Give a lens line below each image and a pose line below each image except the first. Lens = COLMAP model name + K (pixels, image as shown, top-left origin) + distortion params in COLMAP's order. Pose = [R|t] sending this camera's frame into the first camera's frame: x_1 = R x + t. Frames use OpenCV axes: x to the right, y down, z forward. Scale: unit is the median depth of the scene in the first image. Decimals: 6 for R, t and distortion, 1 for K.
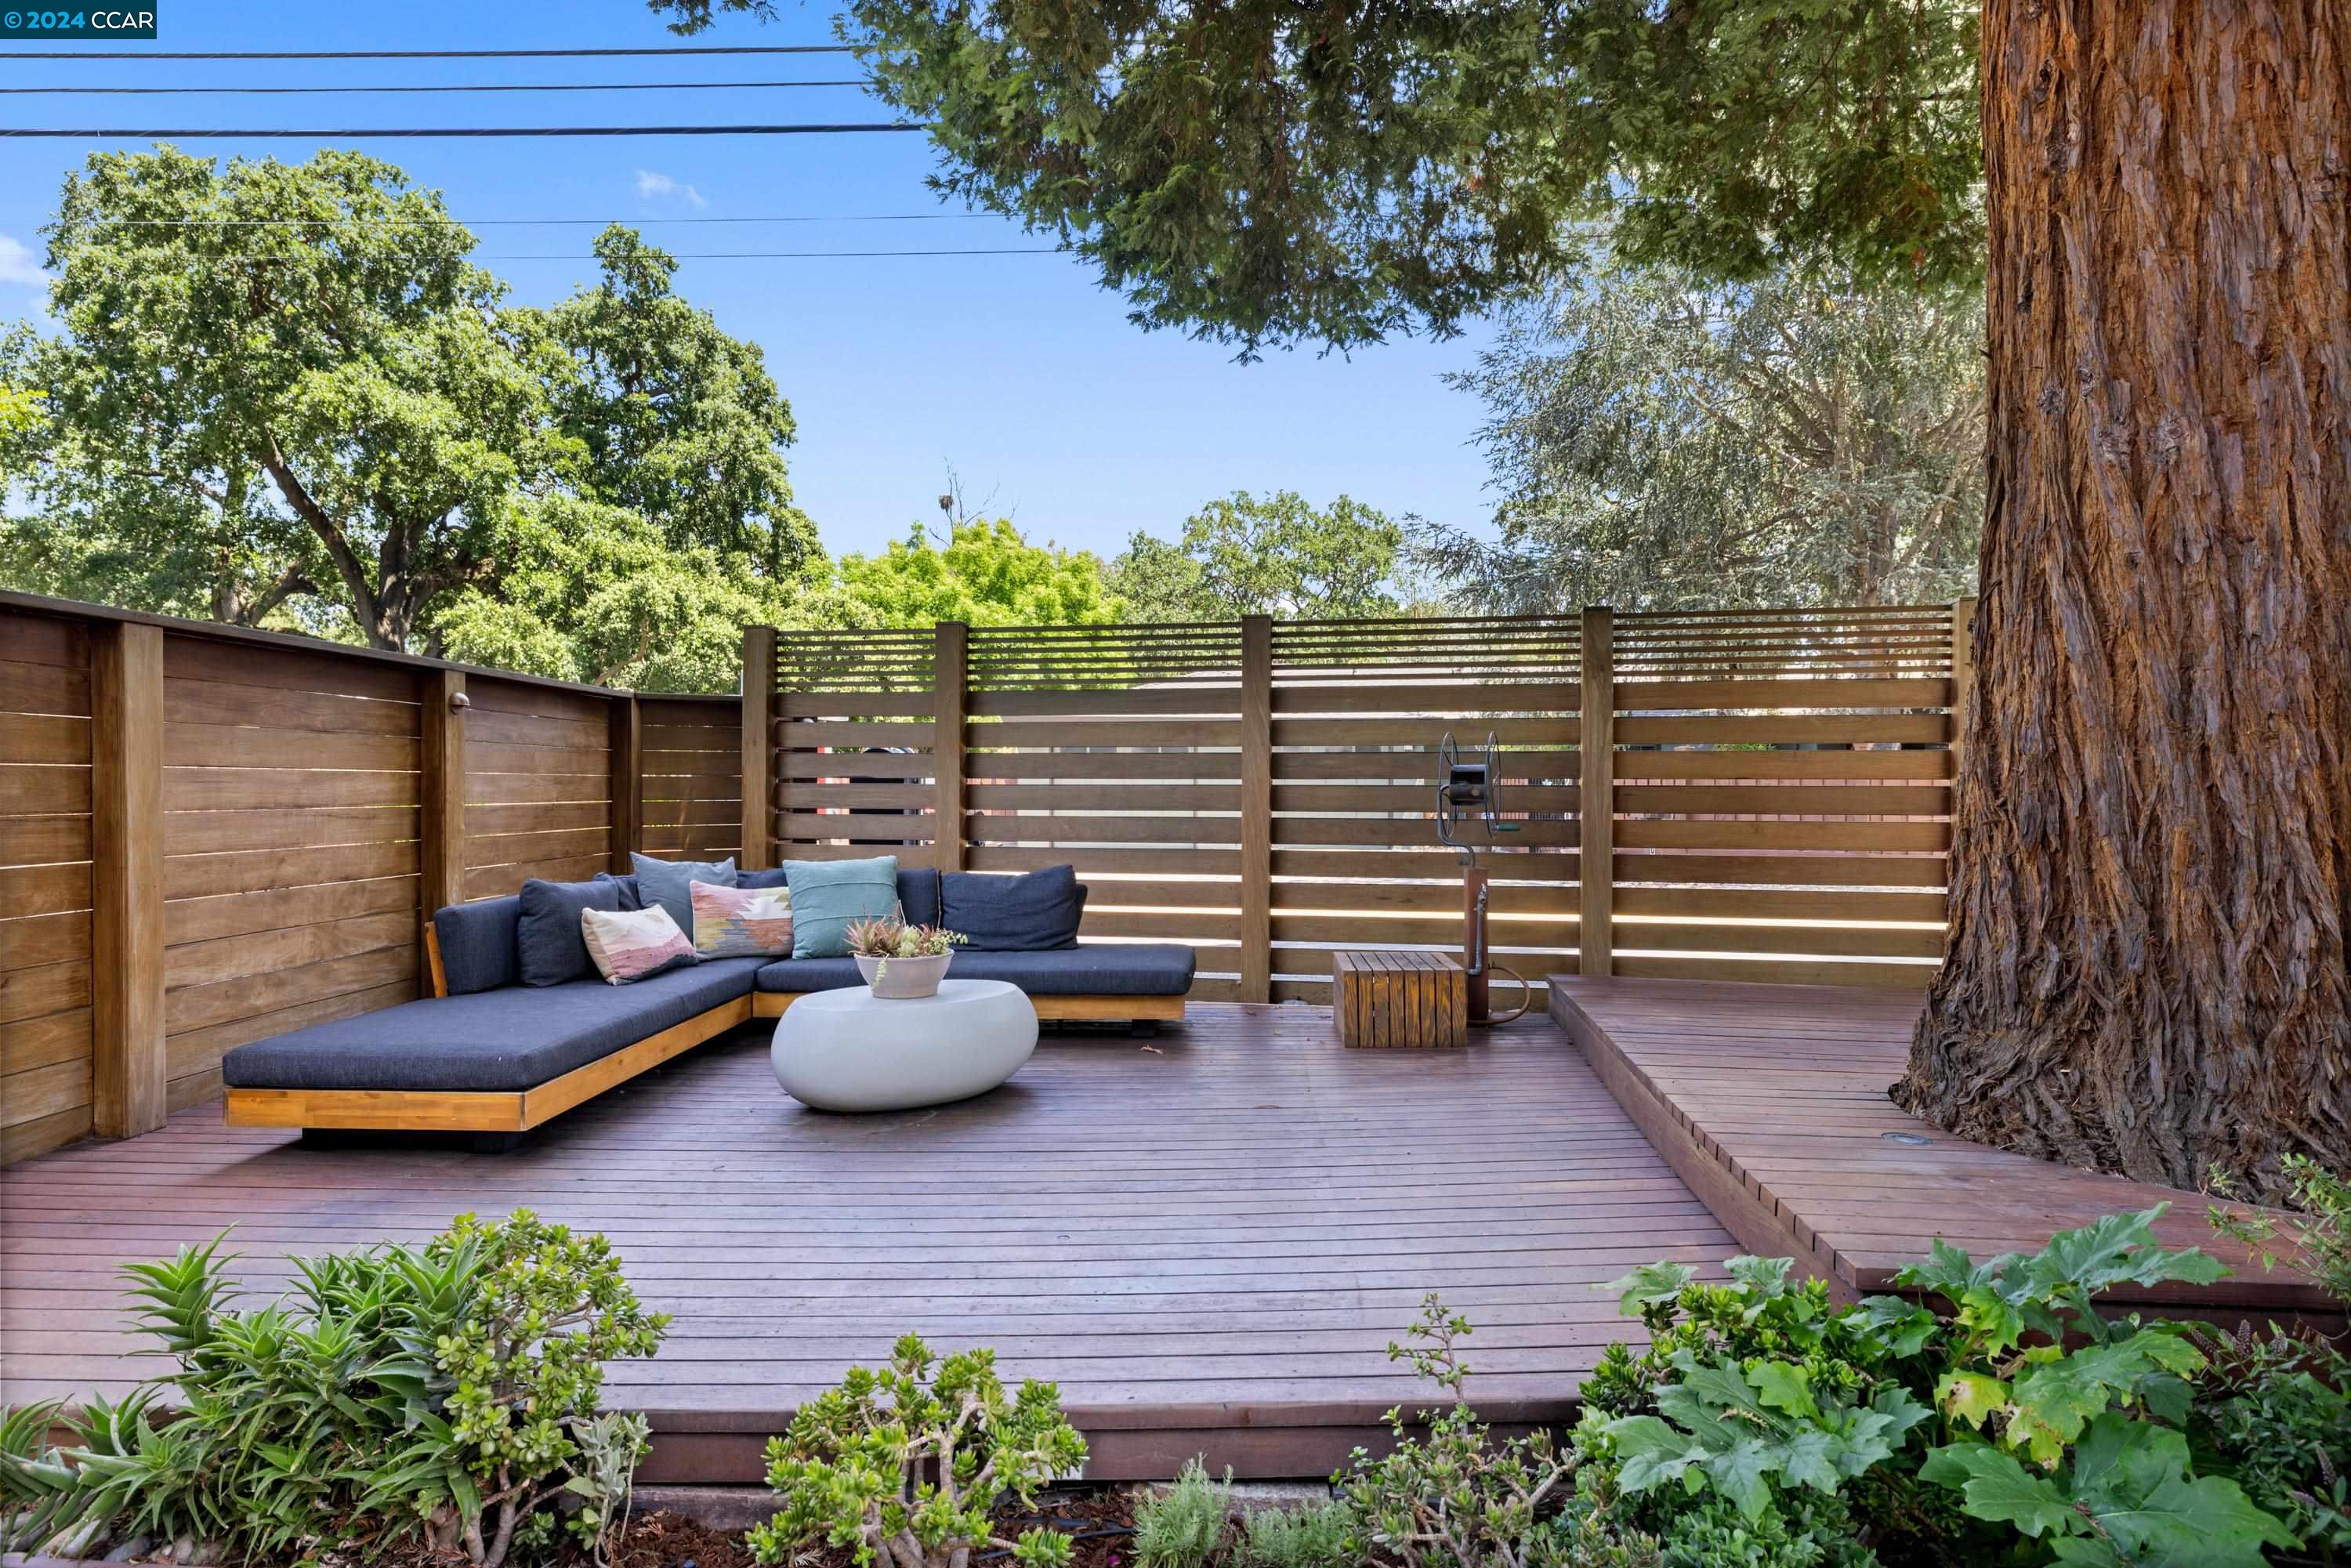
lens RADIAL K [[1275.6, 0, 1177.5], [0, 1275.6, 786.3], [0, 0, 1]] dist [-0.000081, 0.000662]
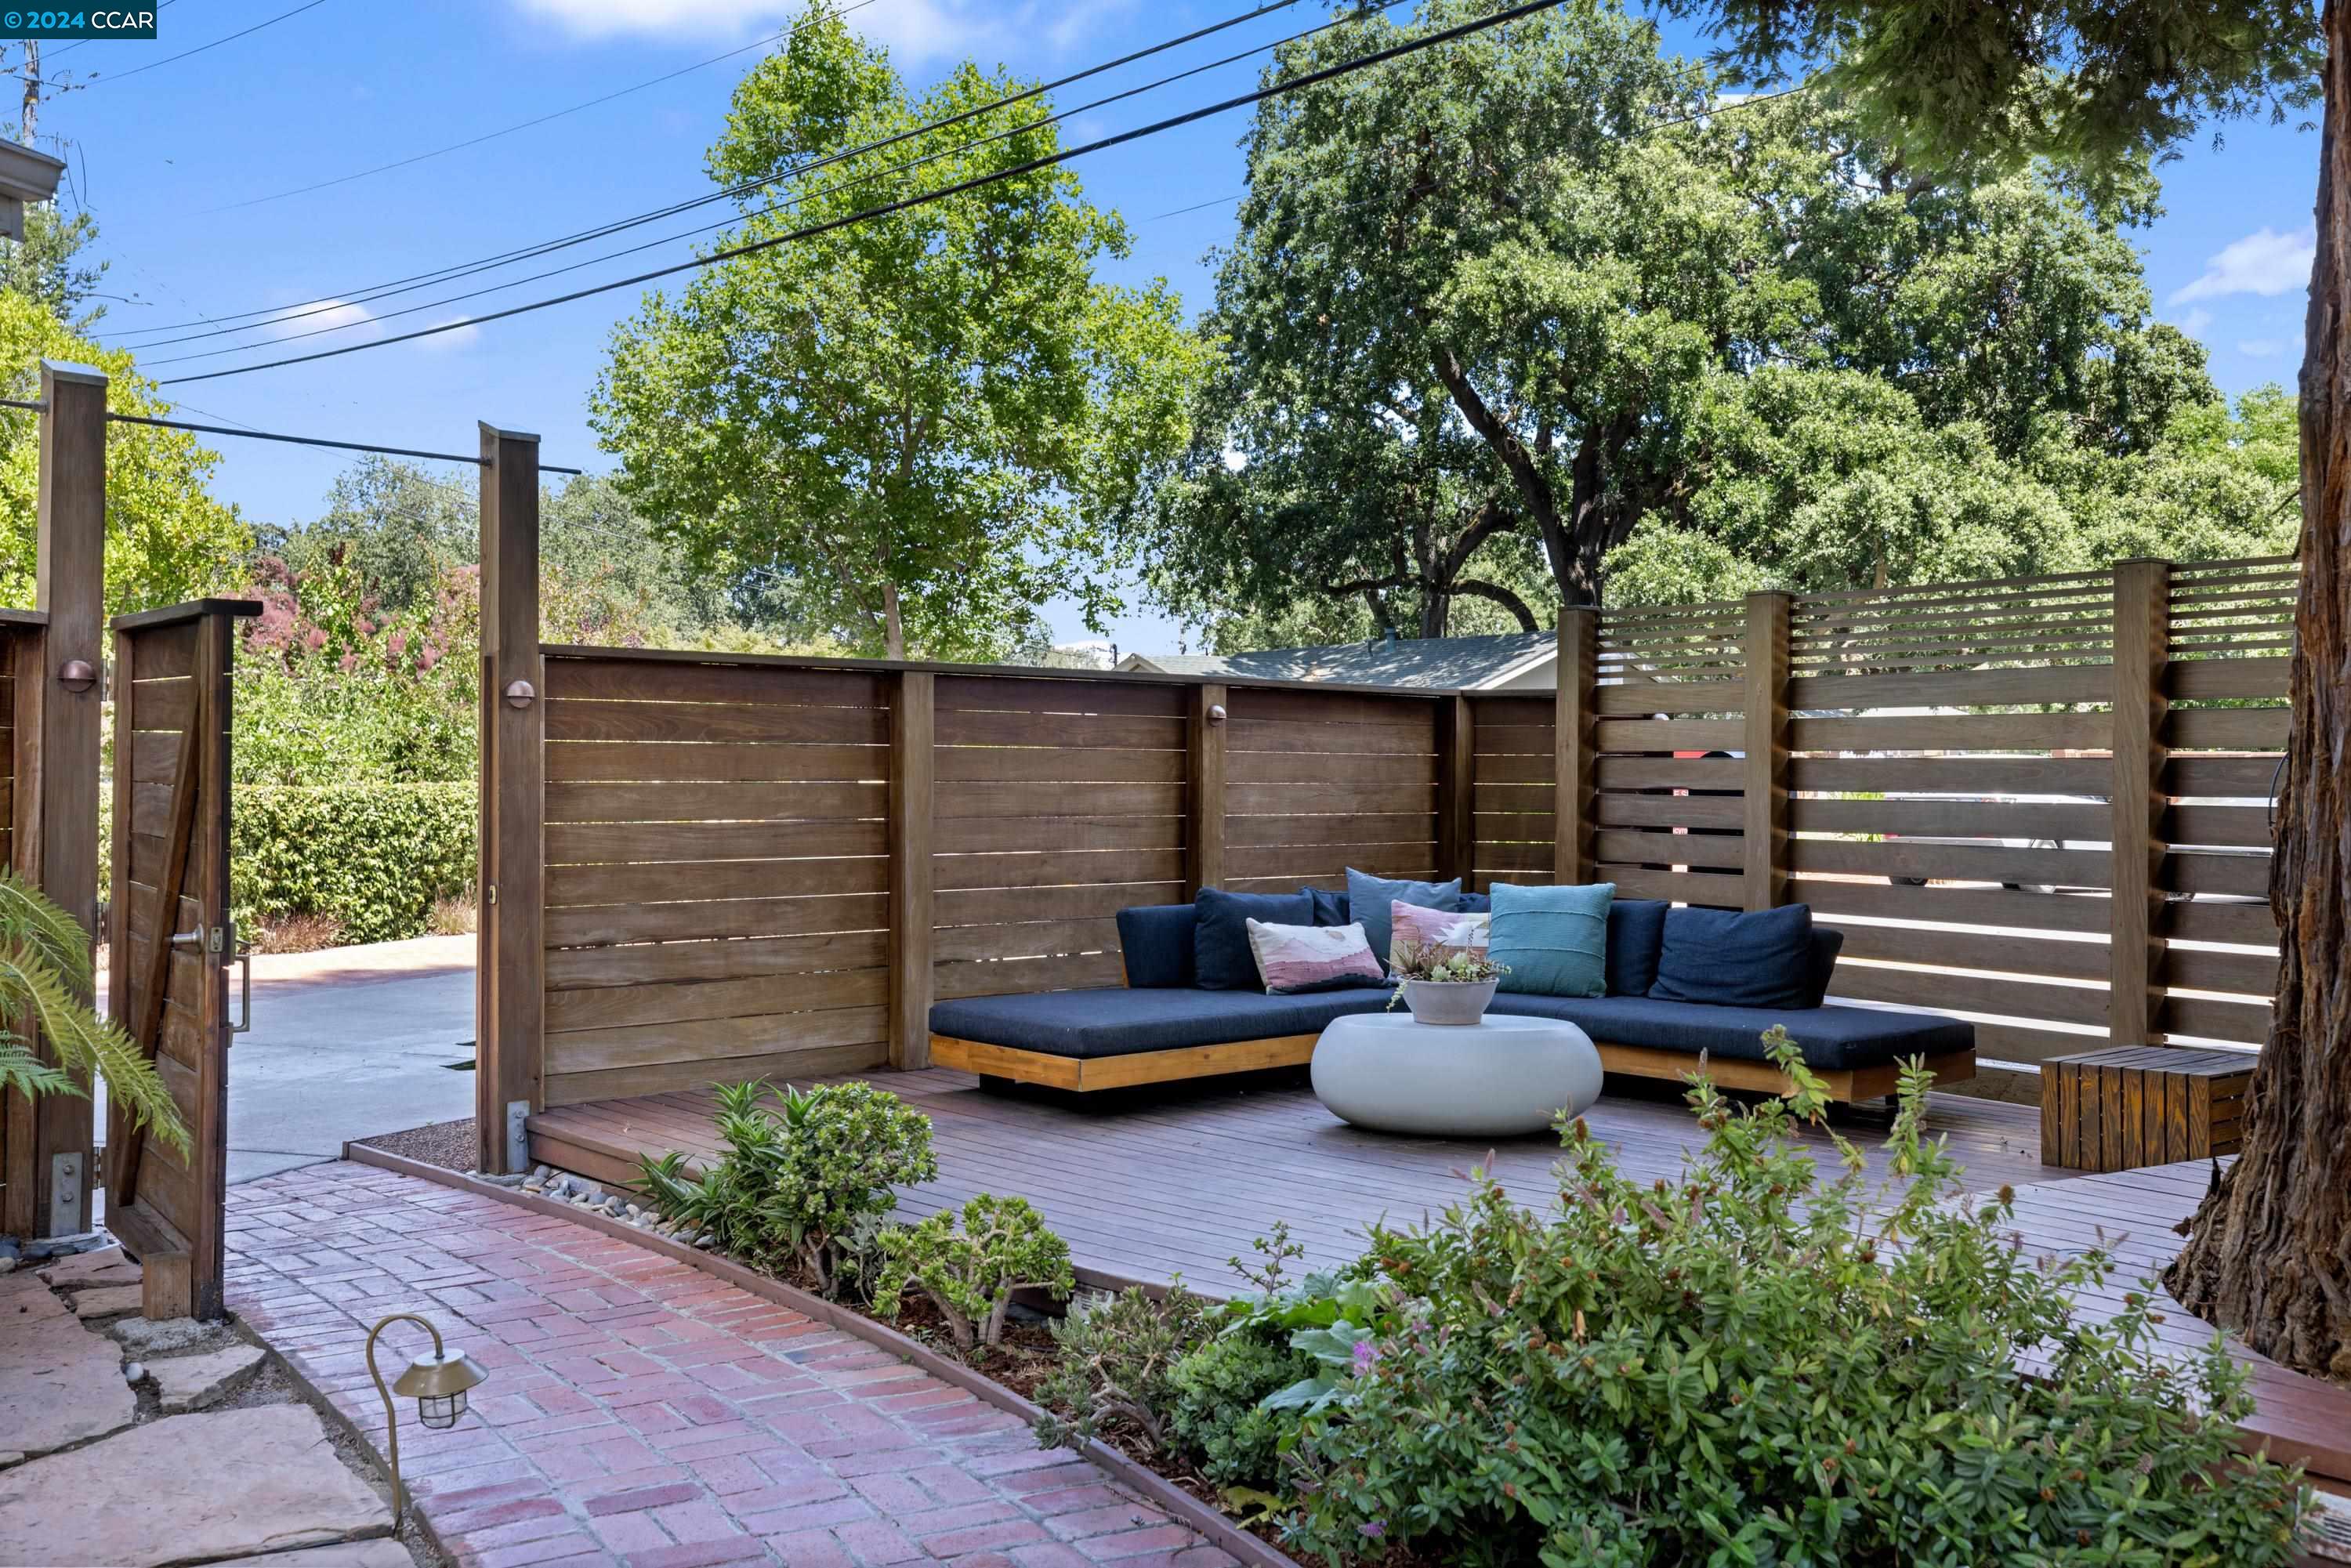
lens RADIAL K [[2200.4, 0, 1174.9], [0, 2200.4, 779.5], [0, 0, 1]] dist [-0.038630, 0.000000]
pose [[0.685715, 0.004705, -0.727855, 0.172261], [-0.004954, 0.999986, 0.001796, -0.004299], [0.727854, 0.002375, 0.685728, -0.057575]]
